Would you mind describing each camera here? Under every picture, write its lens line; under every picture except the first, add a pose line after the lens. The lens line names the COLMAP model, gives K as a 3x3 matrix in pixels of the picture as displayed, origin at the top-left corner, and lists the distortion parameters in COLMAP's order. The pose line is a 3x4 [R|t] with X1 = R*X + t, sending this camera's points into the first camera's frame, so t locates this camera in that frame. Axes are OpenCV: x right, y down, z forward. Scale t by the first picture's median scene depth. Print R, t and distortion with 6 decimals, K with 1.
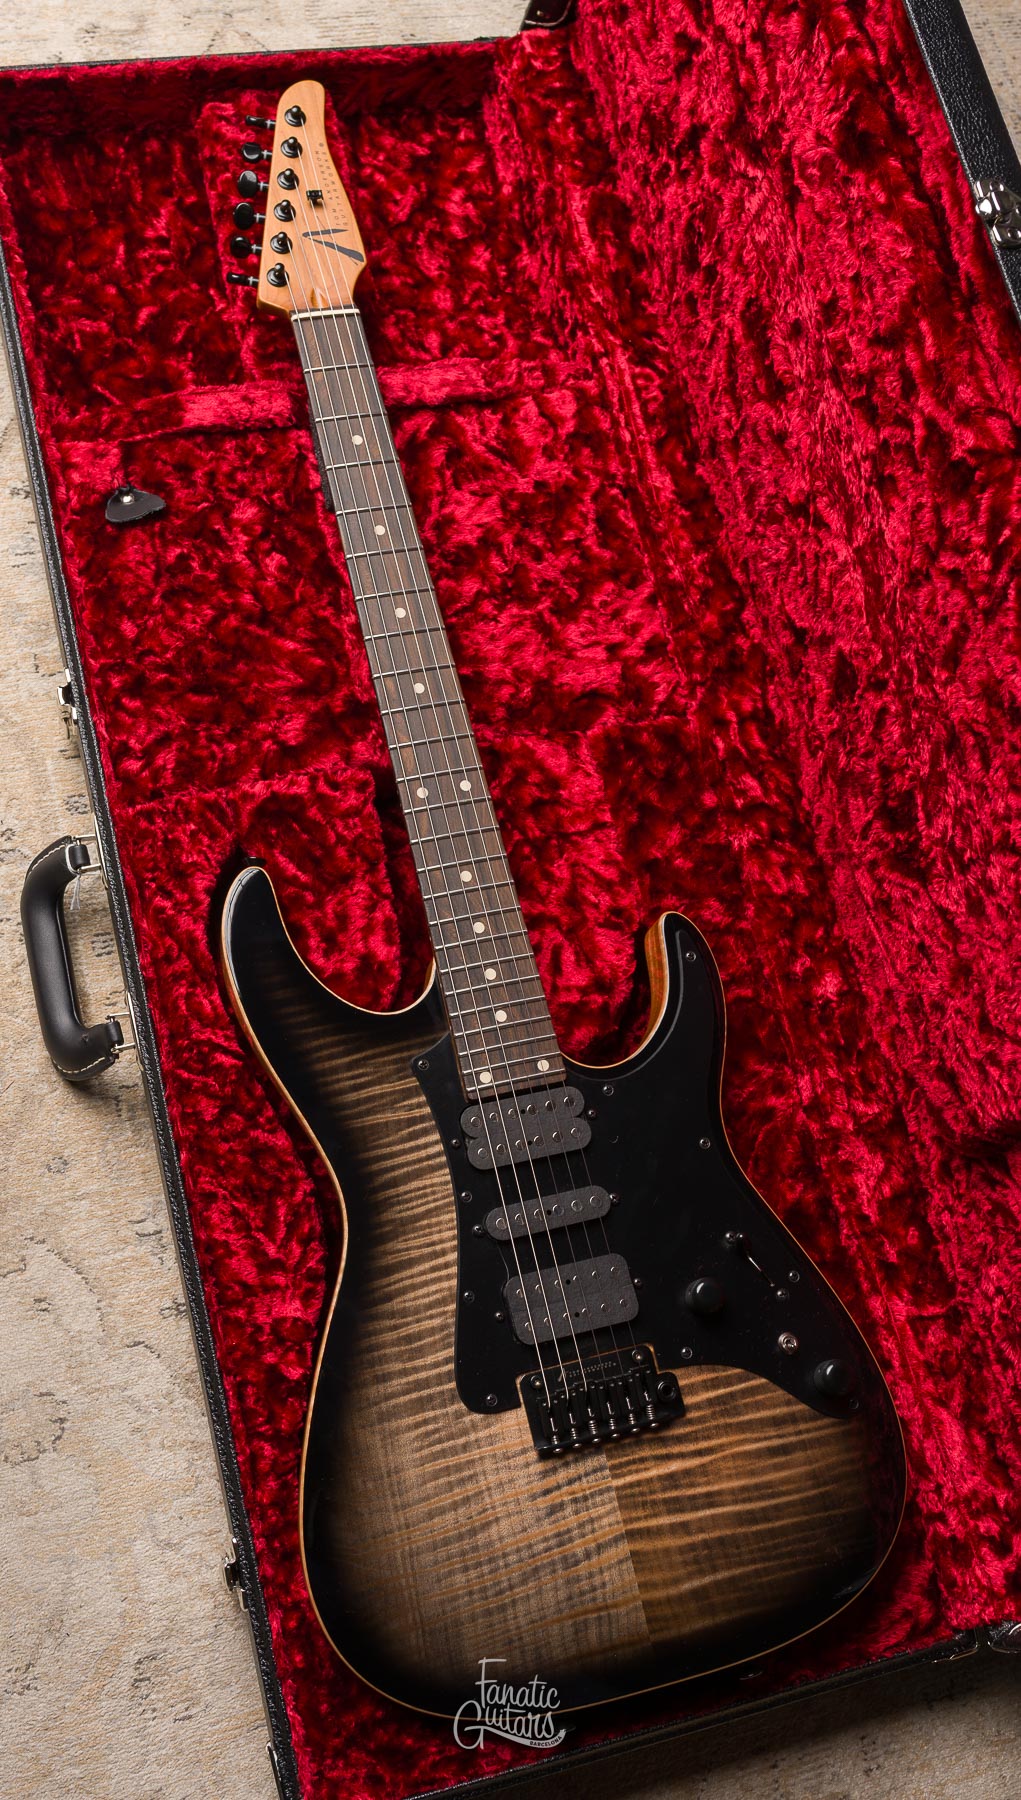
lens RADIAL K [[1856.7, 0, 500.6], [0, 1856.7, 881.1], [0, 0, 1]] dist [0.001027, -0.013329]
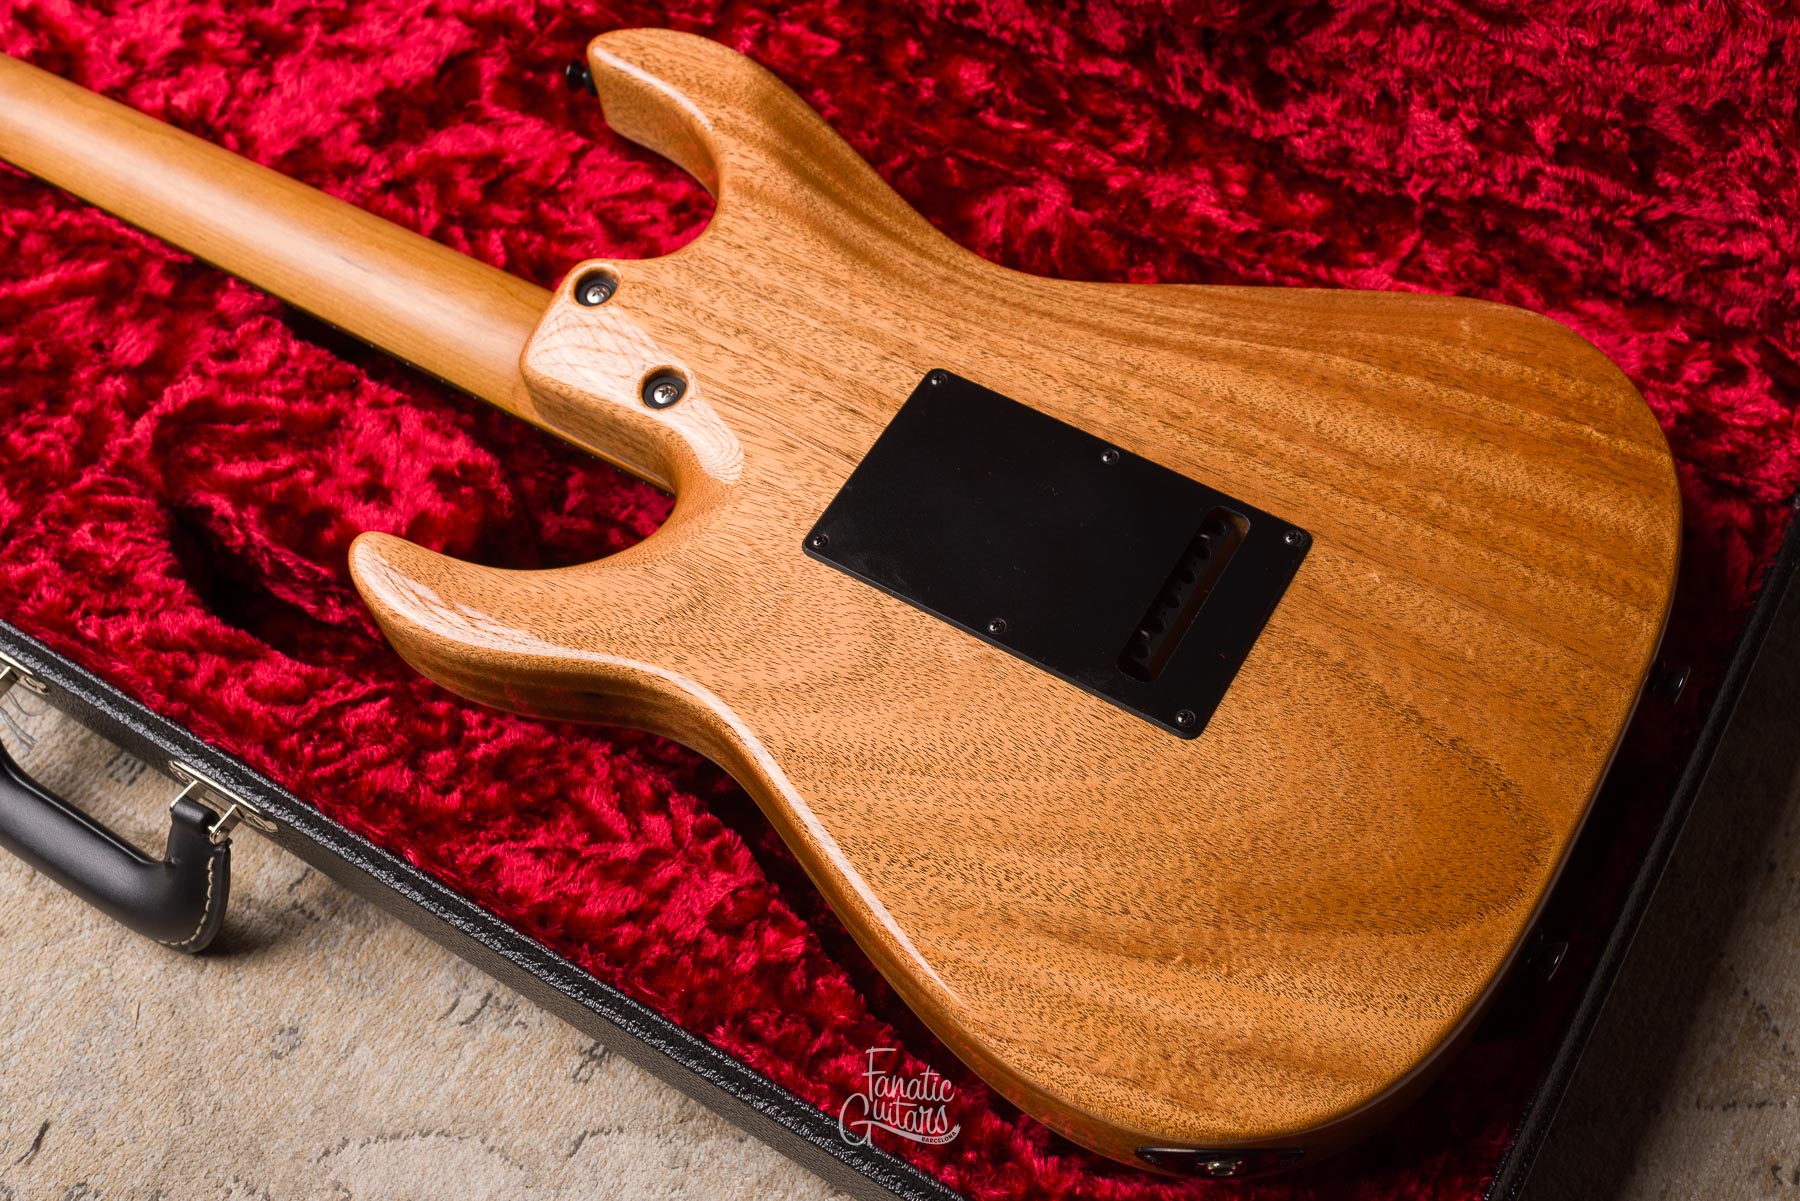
lens RADIAL K [[1931.0, 0, 995.4], [0, 1931.0, 546.2], [0, 0, 1]] dist [-0.000386, -0.006255]
pose [[0.685139, -0.692914, 0.224621, -0.100226], [0.723190, 0.683937, -0.096053, 0.244425], [-0.087070, 0.228253, 0.969701, 0.319502]]
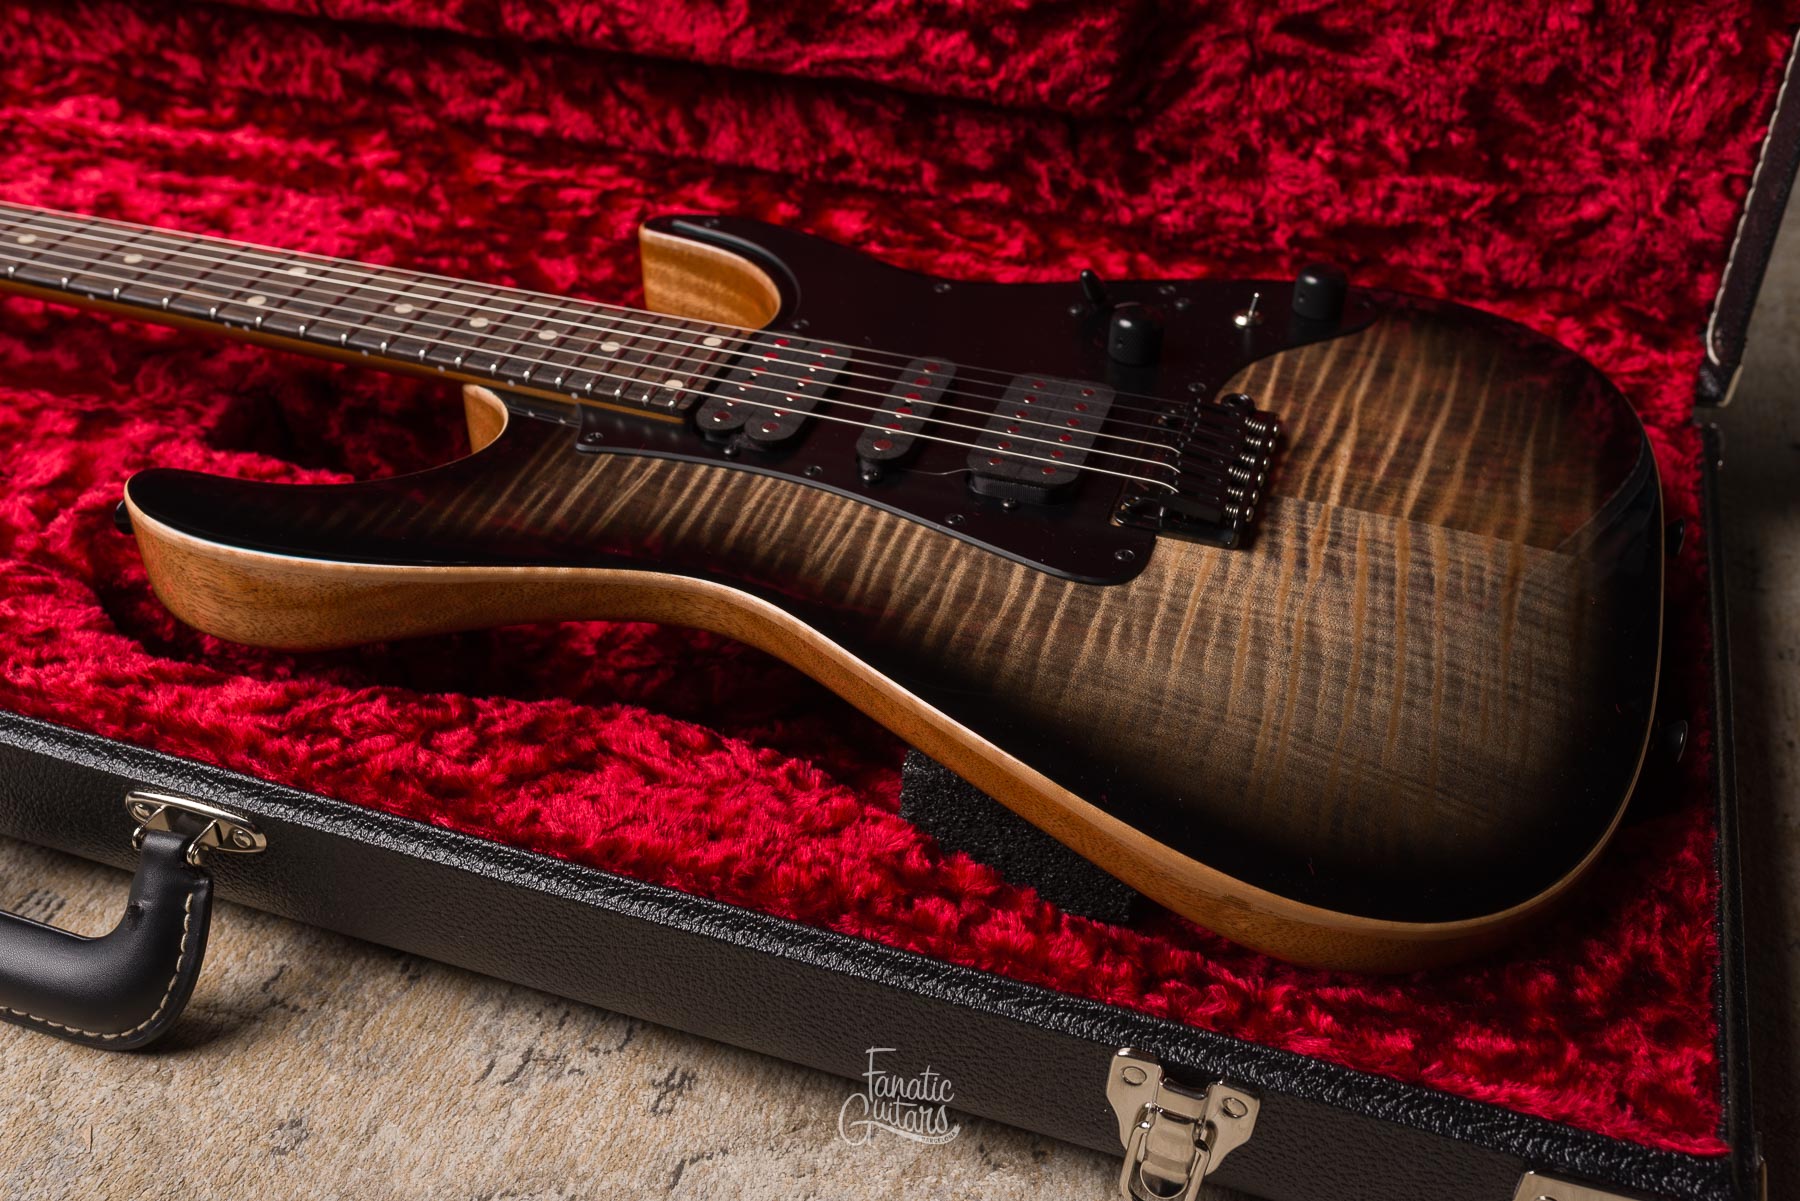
lens RADIAL K [[1757.6, 0, 901.1], [0, 1757.6, 600.8], [0, 0, 1]] dist [-0.001338, -0.003396]
pose [[0.533367, -0.636098, 0.557583, -0.299793], [0.825128, 0.536372, -0.177393, 0.273734], [-0.186233, 0.554693, 0.810946, 0.481298]]
